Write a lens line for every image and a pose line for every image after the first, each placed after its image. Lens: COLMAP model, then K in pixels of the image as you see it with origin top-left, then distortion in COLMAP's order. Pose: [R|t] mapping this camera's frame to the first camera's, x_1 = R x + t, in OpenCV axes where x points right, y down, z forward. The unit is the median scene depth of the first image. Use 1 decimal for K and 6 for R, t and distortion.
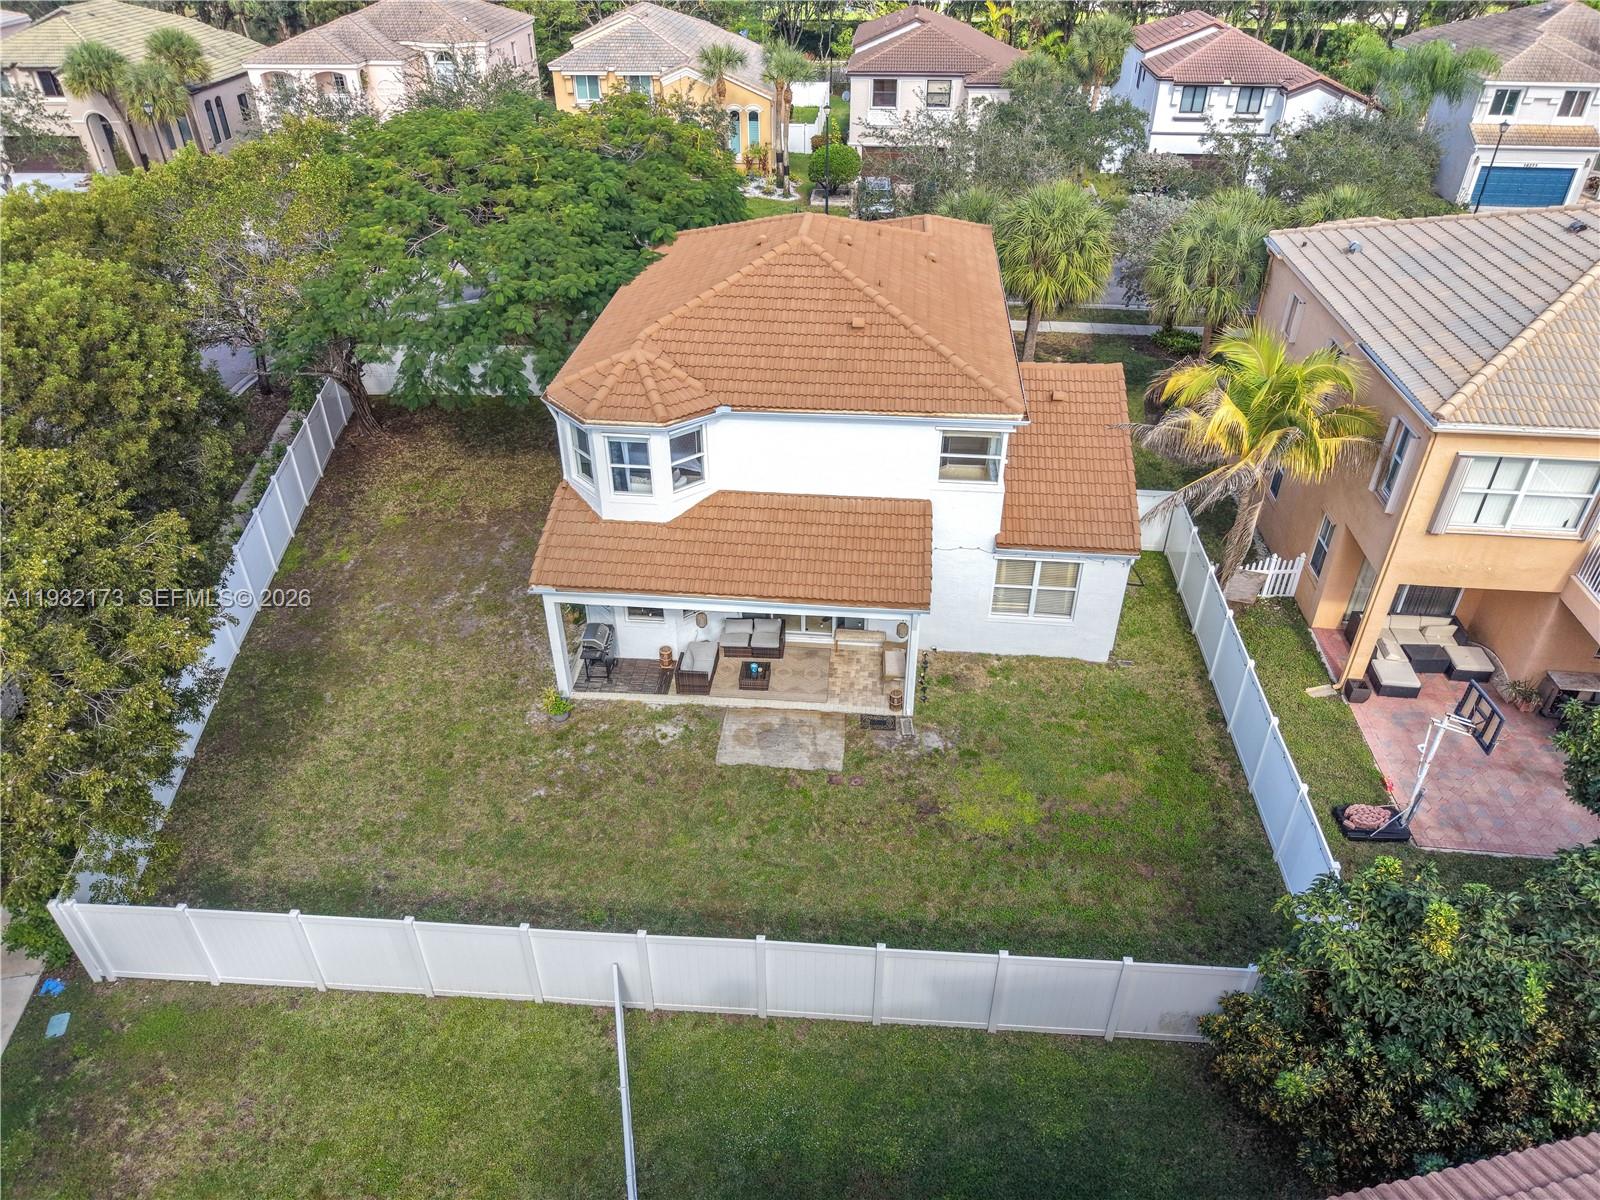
lens RADIAL K [[1070.1, 0, 800.0], [0, 1070.1, 600.0], [0, 0, 1]] dist [0.026432, -0.023757]
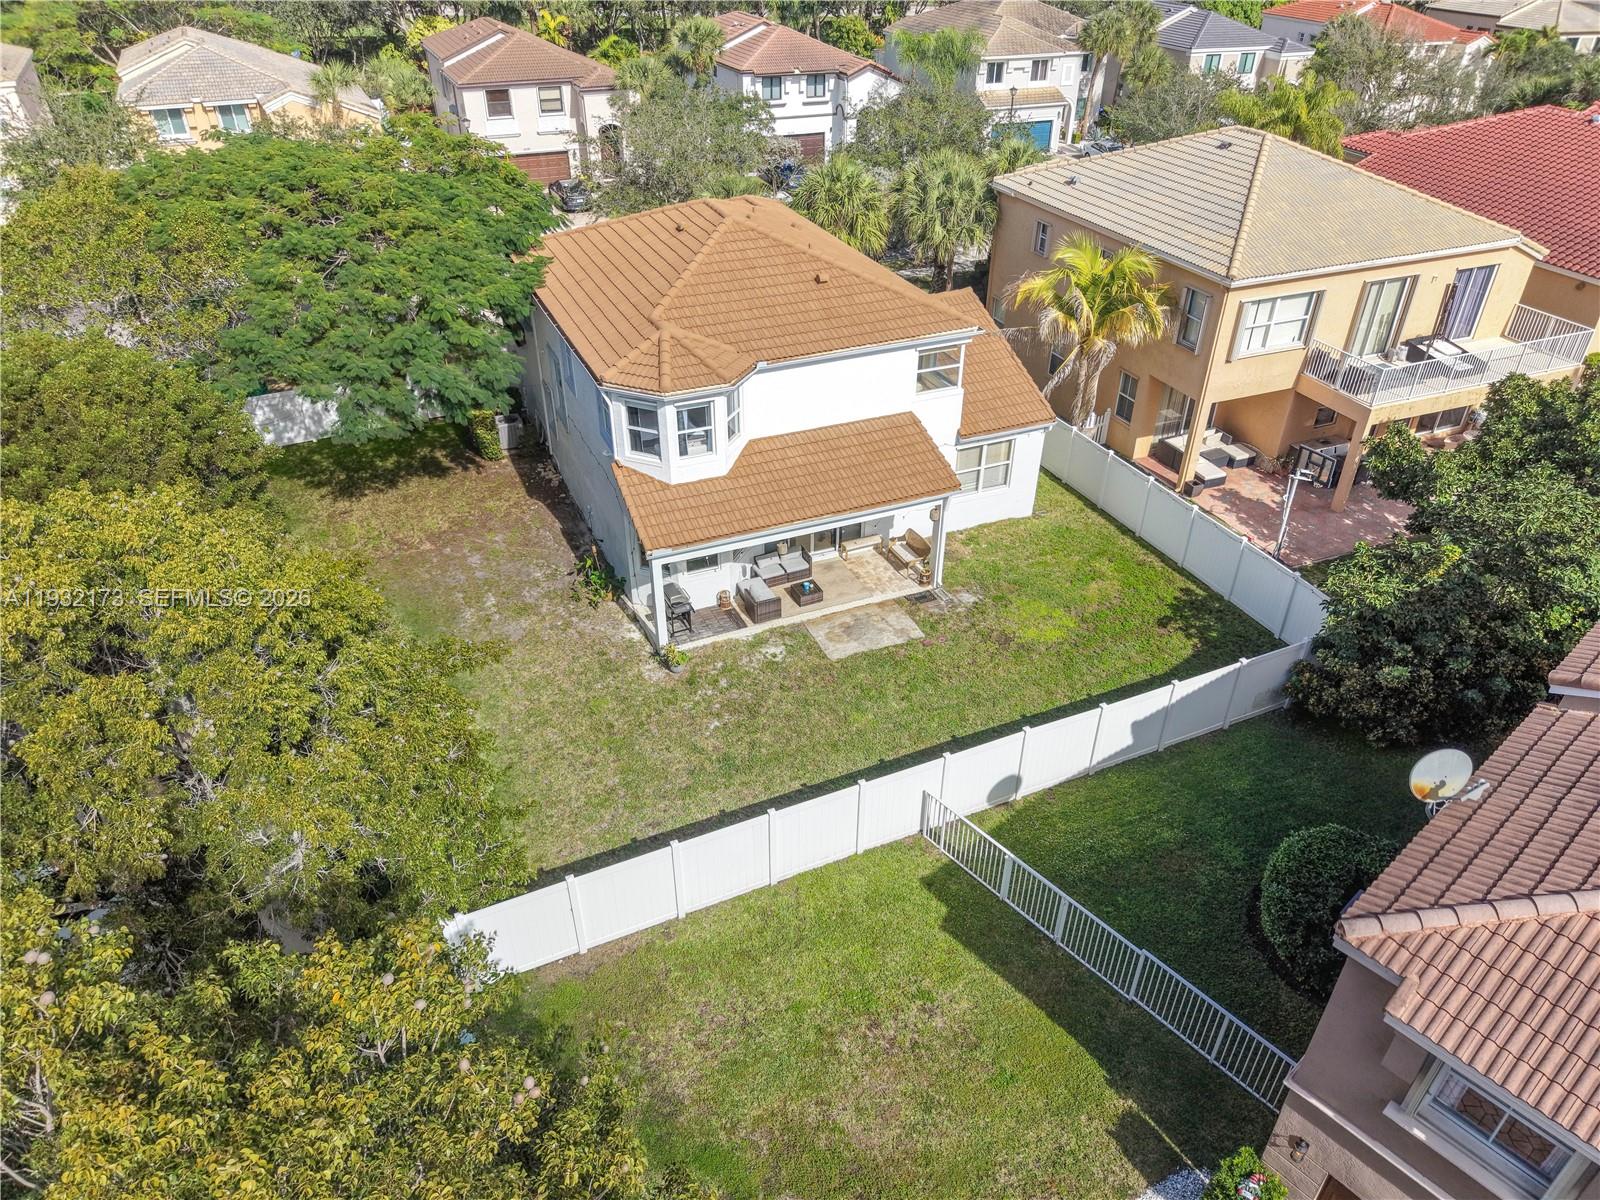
lens RADIAL K [[1070.1, 0, 800.0], [0, 1070.1, 600.0], [0, 0, 1]] dist [0.026432, -0.023757]
pose [[0.878220, -0.262208, 0.399971, -0.528629], [0.264098, 0.963120, 0.051509, 0.017887], [-0.398726, 0.060395, 0.915079, -0.059223]]
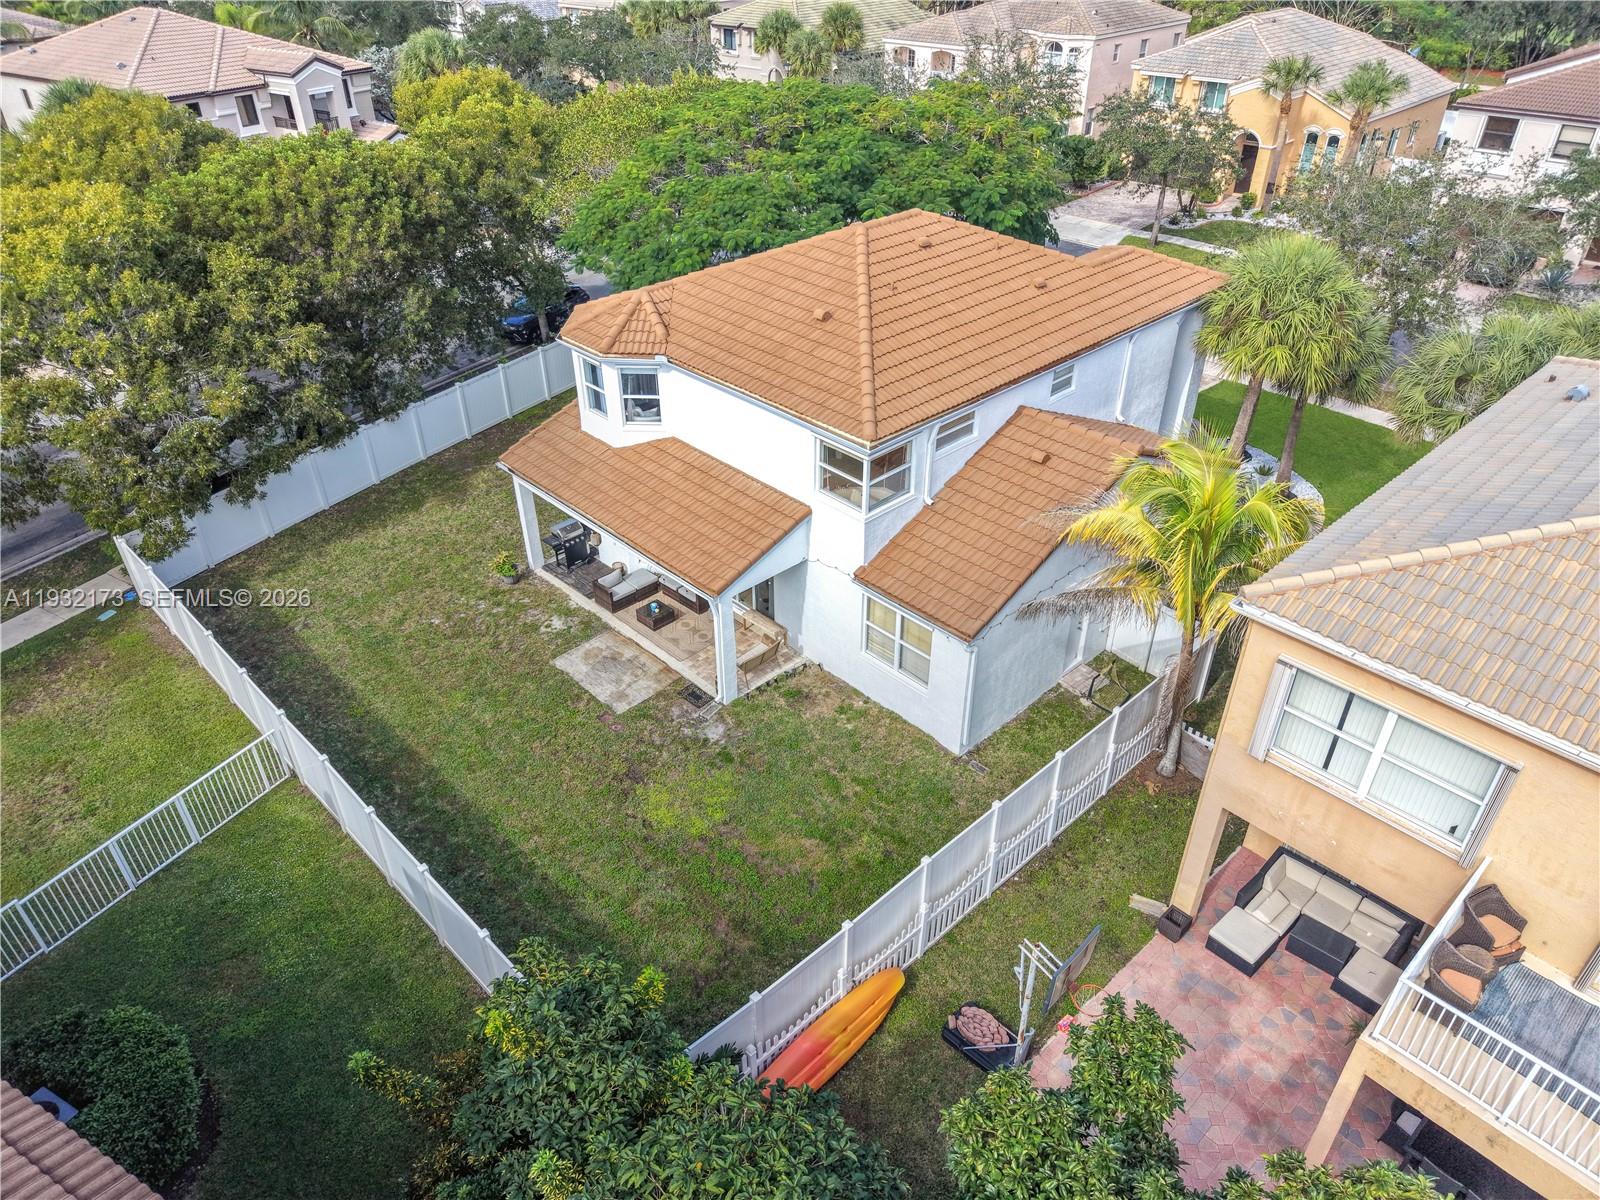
lens RADIAL K [[1070.1, 0, 800.0], [0, 1070.1, 600.0], [0, 0, 1]] dist [0.026432, -0.023757]
pose [[0.752467, 0.364952, -0.548273, 0.661273], [-0.365365, 0.923912, 0.113554, -0.119245], [0.547997, 0.114874, 0.828555, 0.201287]]
